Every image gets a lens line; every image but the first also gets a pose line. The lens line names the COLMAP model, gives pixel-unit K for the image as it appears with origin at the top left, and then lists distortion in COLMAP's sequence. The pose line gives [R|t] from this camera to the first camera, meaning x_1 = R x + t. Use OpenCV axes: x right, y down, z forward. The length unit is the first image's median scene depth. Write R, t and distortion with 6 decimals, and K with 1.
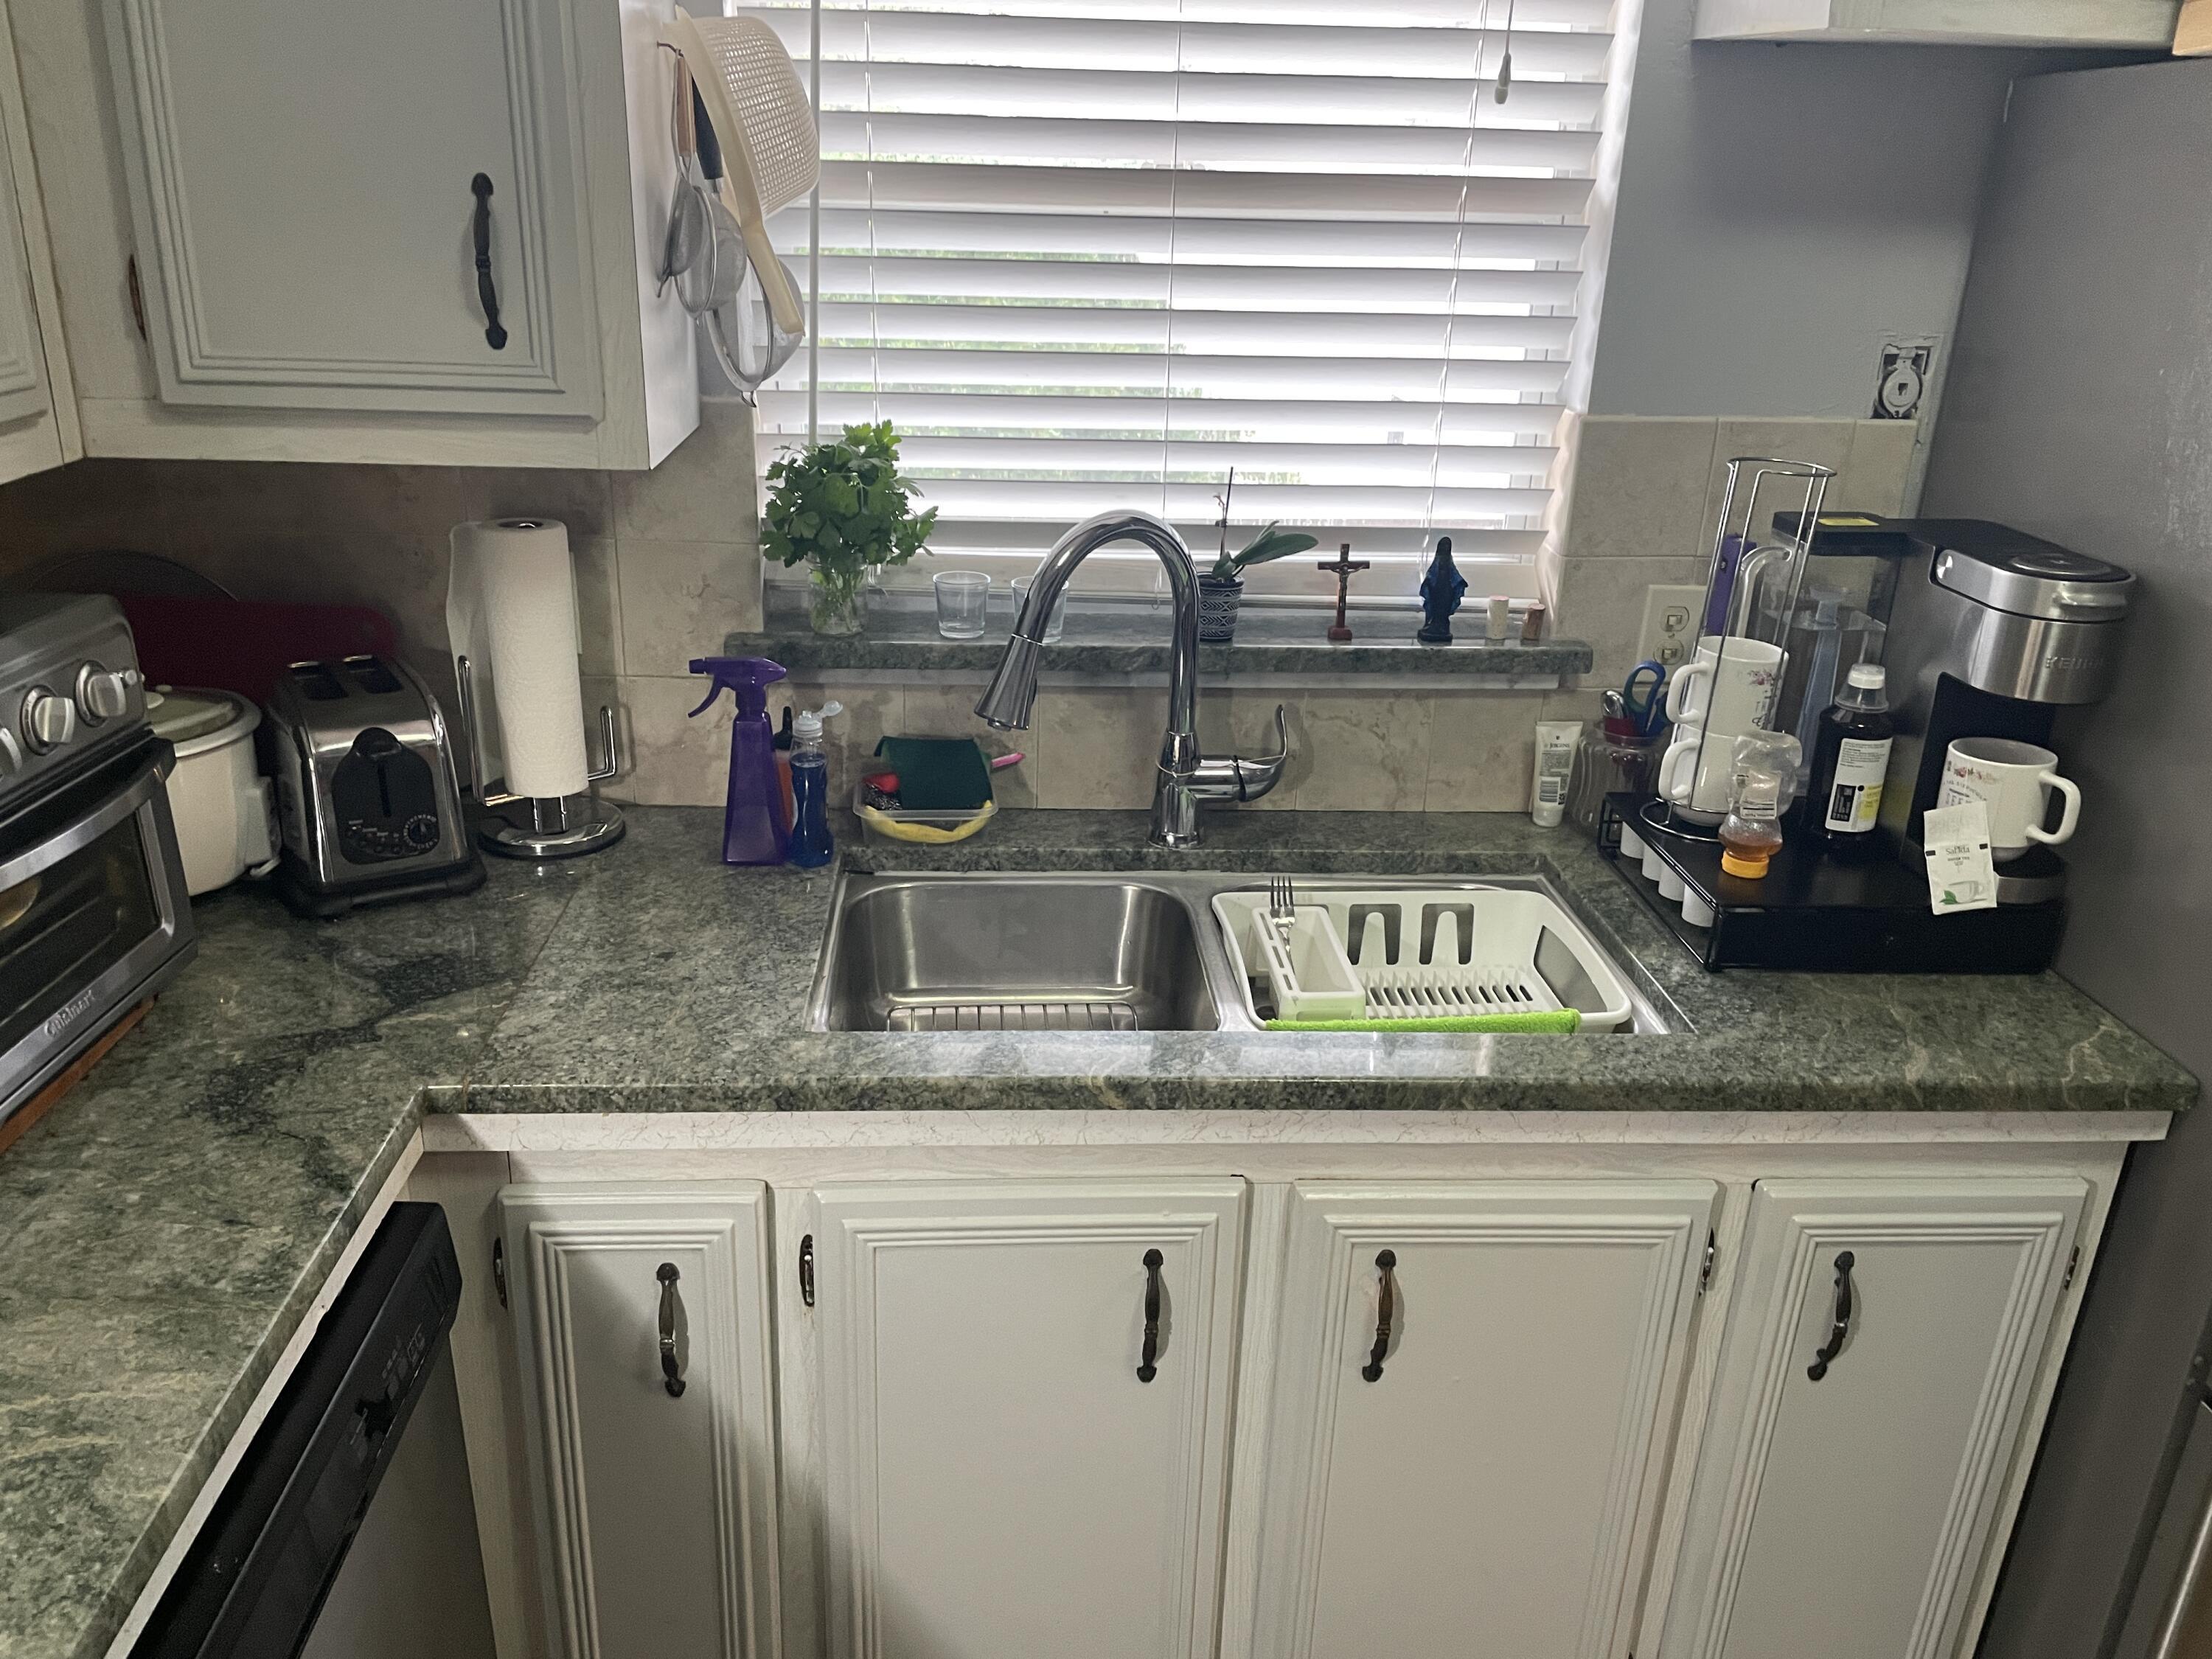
lens RADIAL K [[1640.1, 0, 1106.0], [0, 1640.1, 829.5], [0, 0, 1]] dist [0.070606, -0.100305]
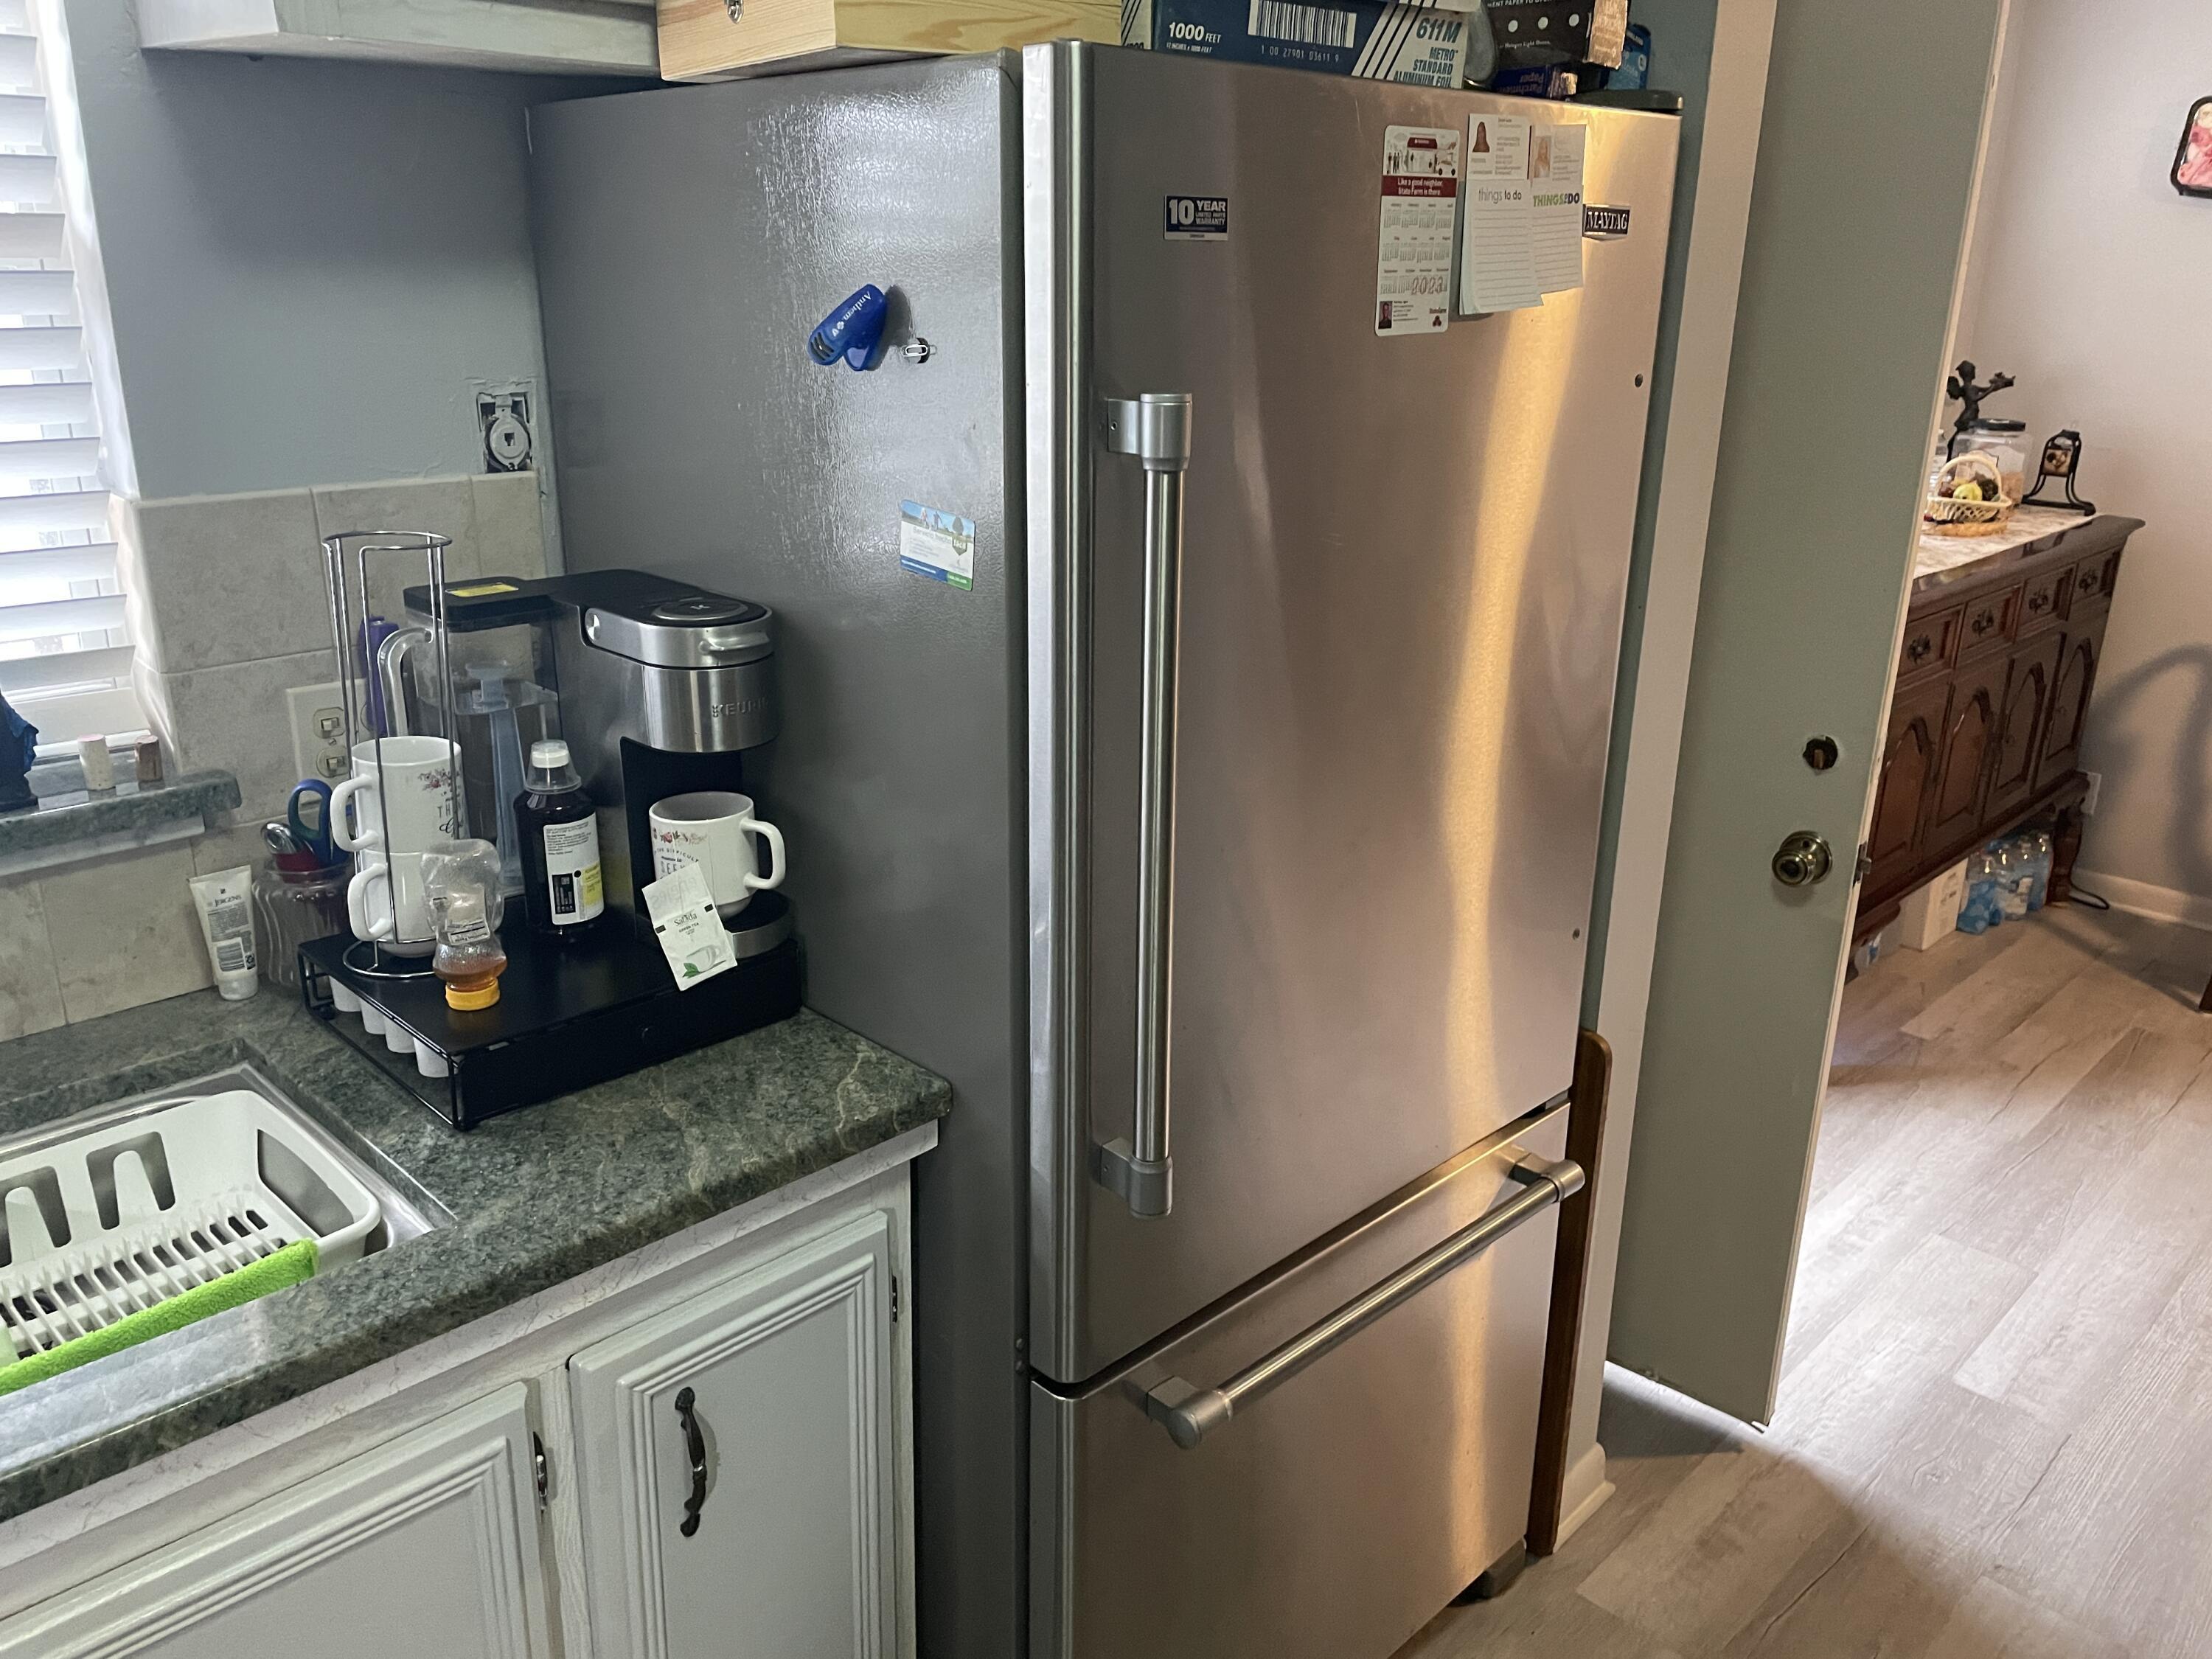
lens RADIAL K [[1665.9, 0, 1106.0], [0, 1665.9, 829.5], [0, 0, 1]] dist [0.064355, -0.102635]
pose [[0.741817, -0.228150, 0.630599, 0.102252], [0.245810, 0.967407, 0.060843, -0.035763], [-0.623927, 0.109873, 0.773721, 0.108995]]
